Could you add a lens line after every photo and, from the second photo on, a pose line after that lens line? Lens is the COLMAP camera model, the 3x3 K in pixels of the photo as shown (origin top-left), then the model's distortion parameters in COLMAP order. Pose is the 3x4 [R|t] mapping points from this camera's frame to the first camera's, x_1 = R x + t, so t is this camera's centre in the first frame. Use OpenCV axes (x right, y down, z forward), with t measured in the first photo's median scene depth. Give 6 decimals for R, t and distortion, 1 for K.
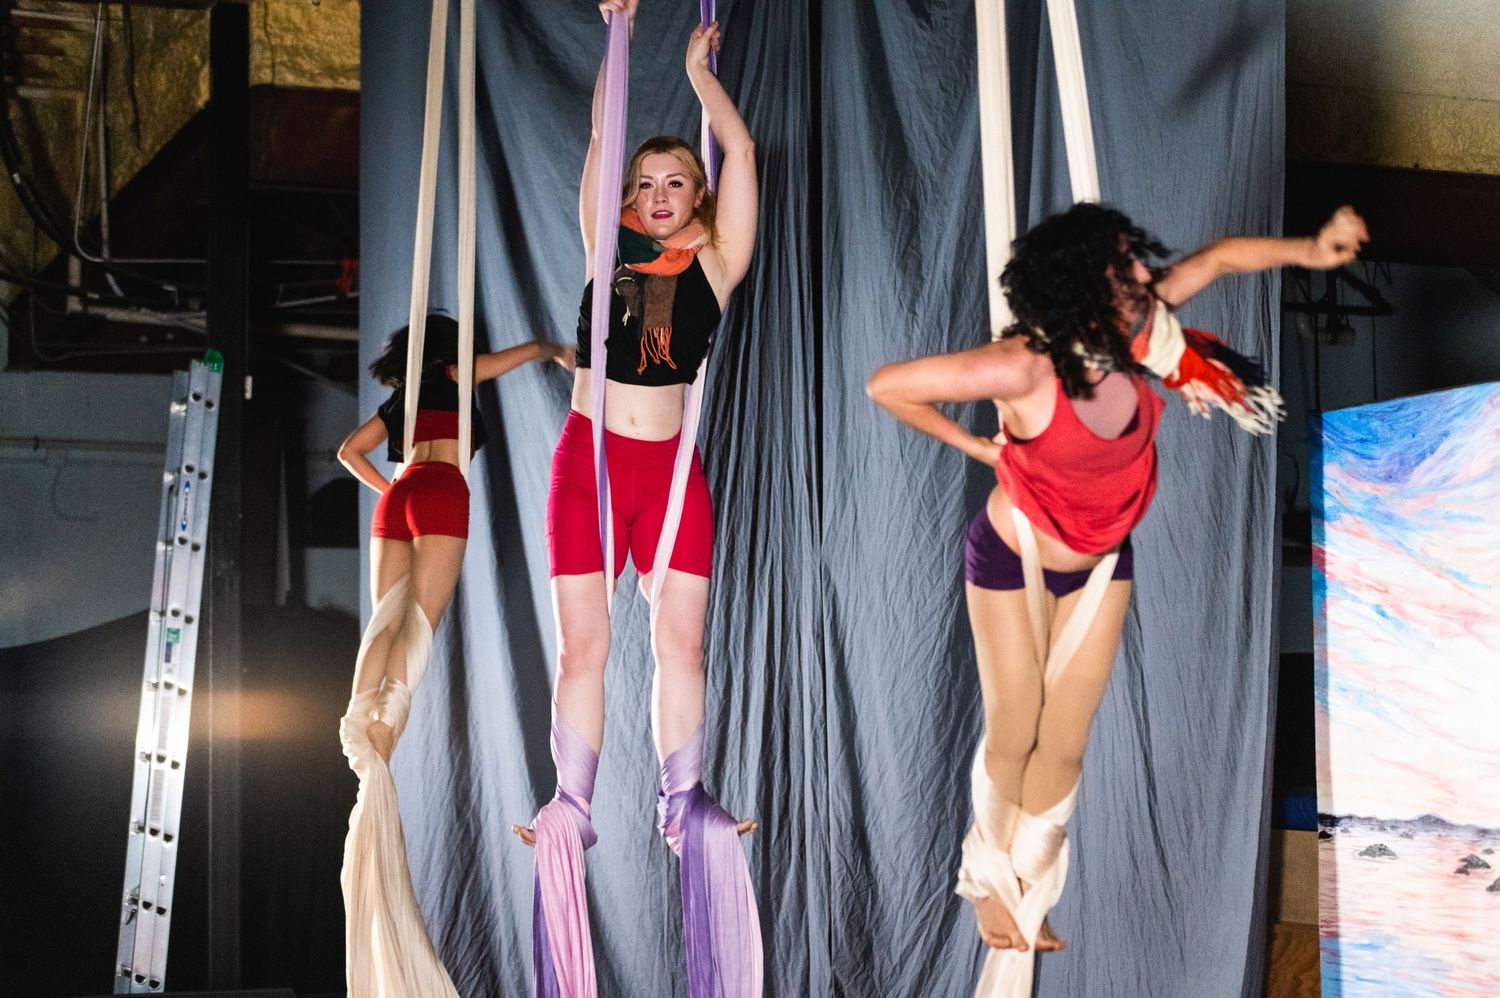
lens RADIAL K [[3035.6, 0, 654.5], [0, 3035.6, 495.1], [0, 0, 1]] dist [-0.046792, -0.101621]
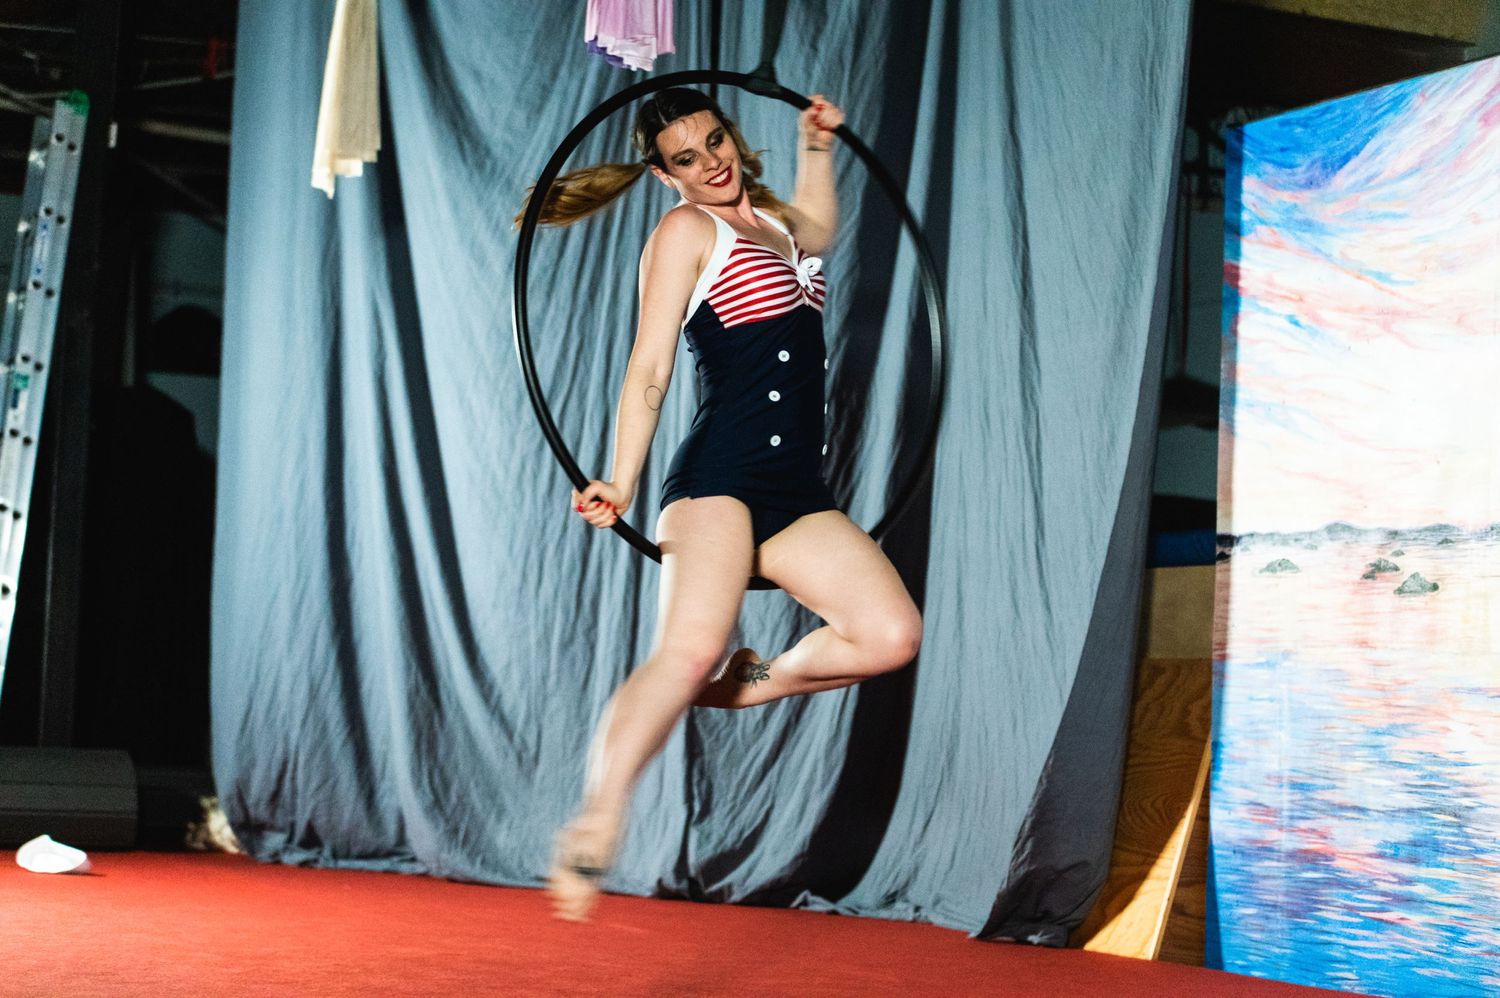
lens RADIAL K [[3035.6, 0, 654.5], [0, 3035.6, 495.1], [0, 0, 1]] dist [-0.046792, -0.101621]
pose [[0.996647, 0.052718, 0.062570, -0.018894], [-0.052684, 0.998609, -0.002182, 0.084877], [-0.062598, -0.001122, 0.998038, 0.029730]]
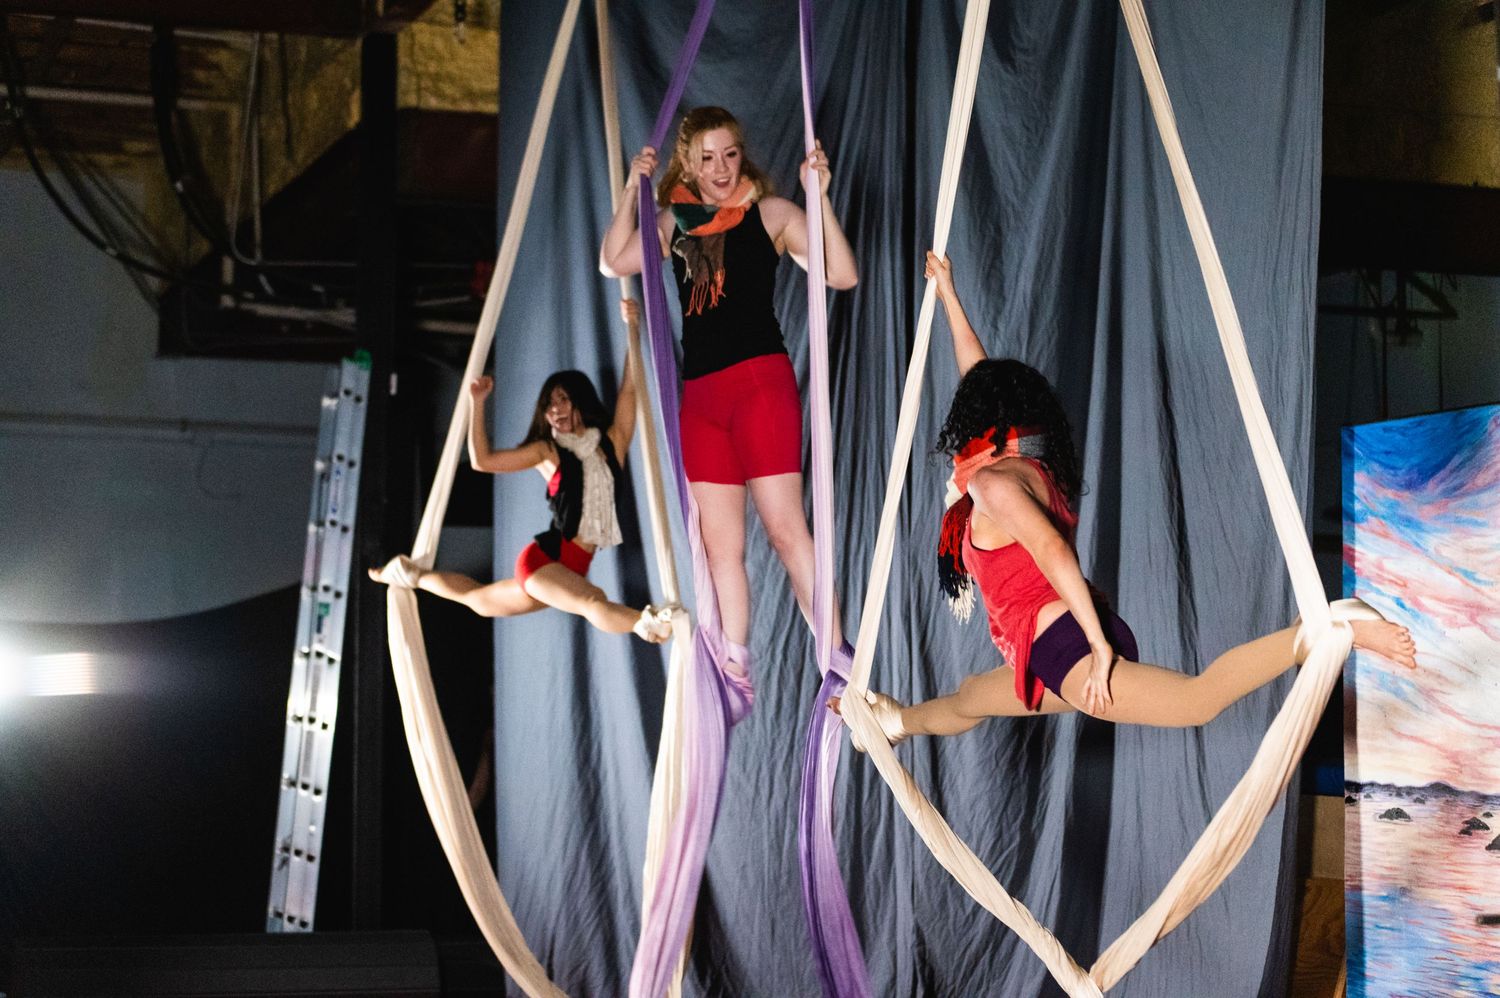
lens RADIAL K [[3035.6, 0, 654.5], [0, 3035.6, 495.1], [0, 0, 1]] dist [-0.046792, -0.101621]
pose [[0.999304, 0.010917, -0.035662, 0.000475], [-0.010583, 0.999898, 0.009553, -0.007887], [0.035763, -0.009169, 0.999318, -0.112993]]
